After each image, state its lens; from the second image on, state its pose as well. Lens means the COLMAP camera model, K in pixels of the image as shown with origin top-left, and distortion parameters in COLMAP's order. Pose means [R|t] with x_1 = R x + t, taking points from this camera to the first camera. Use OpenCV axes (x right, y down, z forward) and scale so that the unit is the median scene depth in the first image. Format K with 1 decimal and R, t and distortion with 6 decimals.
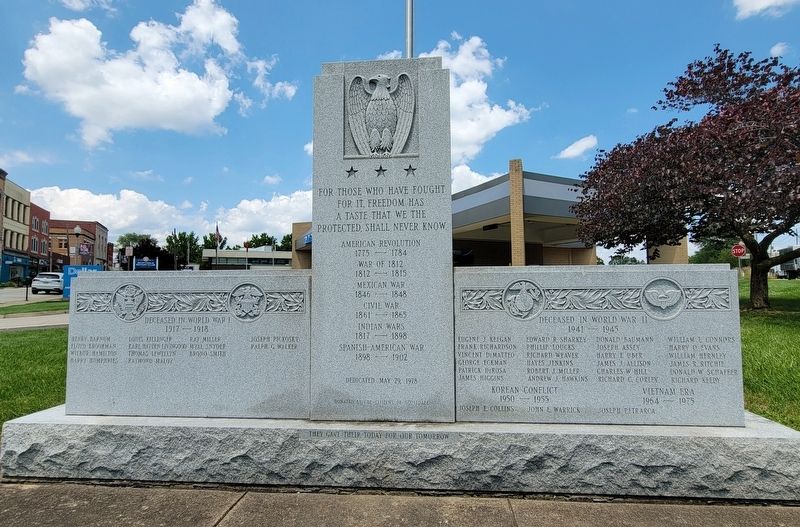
lens RADIAL K [[419.4, 0, 400.0], [0, 419.4, 263.5], [0, 0, 1]] dist [-0.001667, -0.000170]
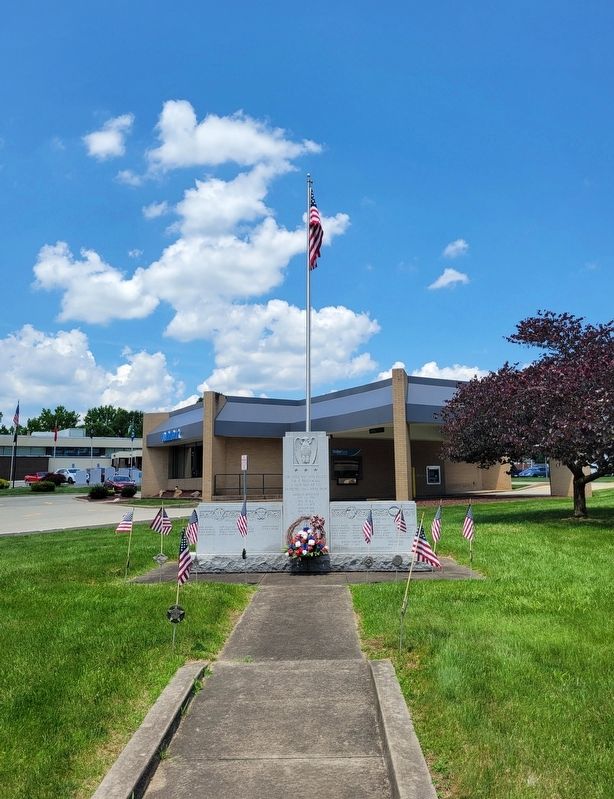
lens RADIAL K [[651.5, 0, 307.0], [0, 651.5, 399.5], [0, 0, 1]] dist [0.063179, -0.000723]
pose [[0.997450, 0.007382, 0.070980, -0.376499], [-0.002138, 0.997280, -0.073673, -0.382079], [-0.071330, 0.073333, 0.994753, -3.736019]]
